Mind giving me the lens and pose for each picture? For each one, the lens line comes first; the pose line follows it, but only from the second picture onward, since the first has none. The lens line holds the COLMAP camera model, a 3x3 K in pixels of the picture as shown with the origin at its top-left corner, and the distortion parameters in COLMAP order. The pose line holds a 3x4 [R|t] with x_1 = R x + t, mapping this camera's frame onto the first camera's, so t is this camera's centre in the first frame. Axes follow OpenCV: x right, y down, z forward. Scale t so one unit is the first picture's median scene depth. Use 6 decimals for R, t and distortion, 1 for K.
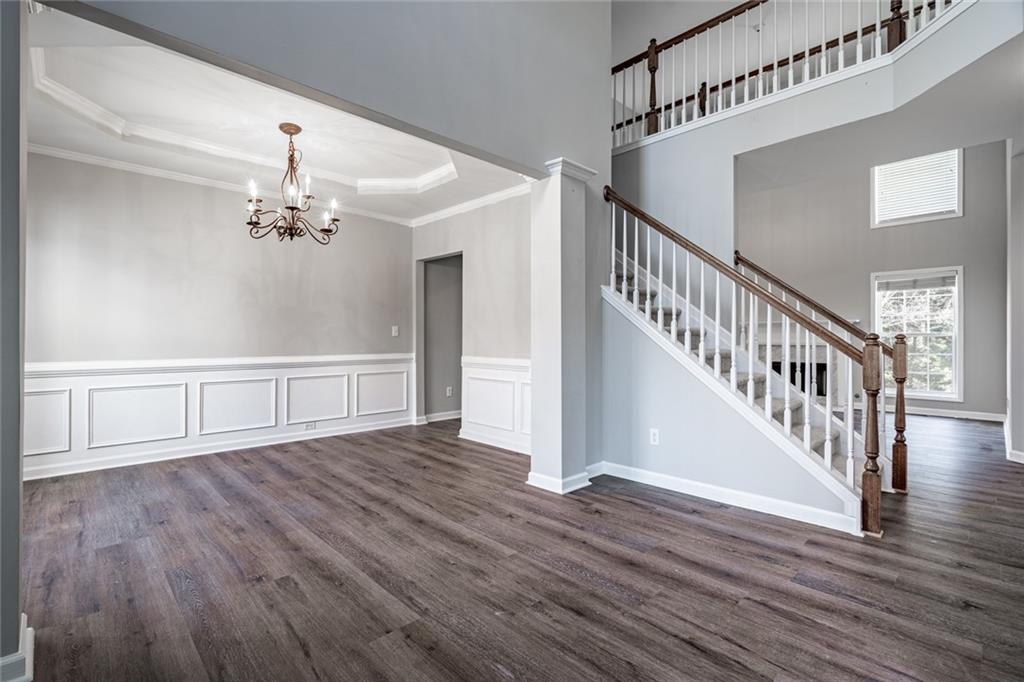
lens RADIAL K [[467.8, 0, 512.0], [0, 467.8, 341.0], [0, 0, 1]] dist [-0.004916, 0.000012]
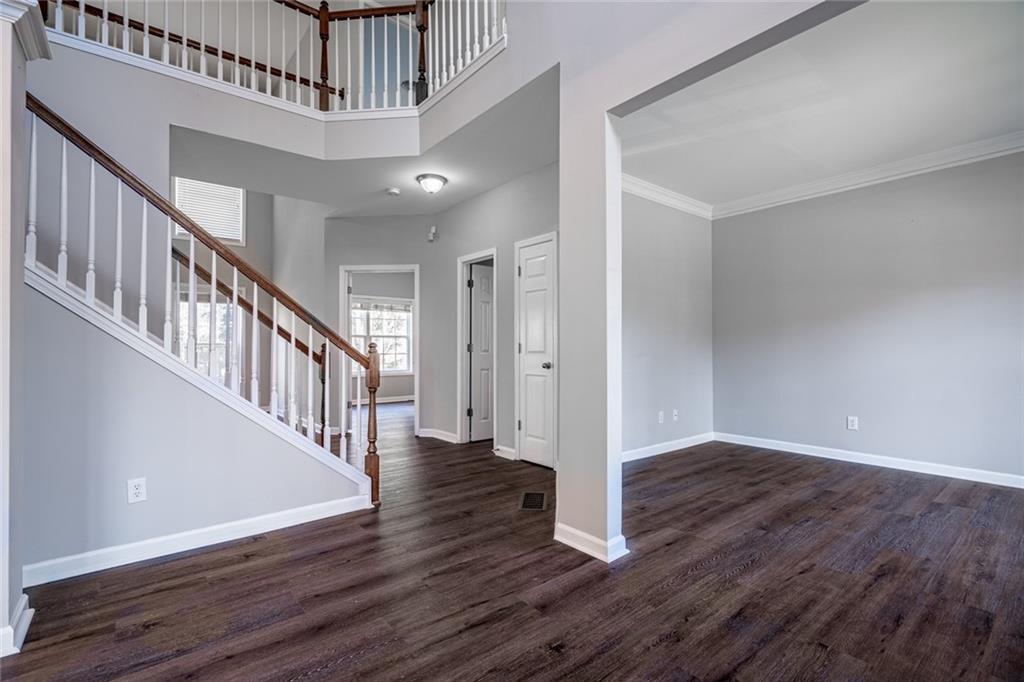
lens RADIAL K [[467.8, 0, 512.0], [0, 467.8, 341.0], [0, 0, 1]] dist [-0.004916, 0.000012]
pose [[0.074092, 0.012844, 0.997169, -0.451378], [0.007427, 0.999882, -0.013430, -0.001046], [-0.997224, 0.008402, 0.073988, 0.526549]]
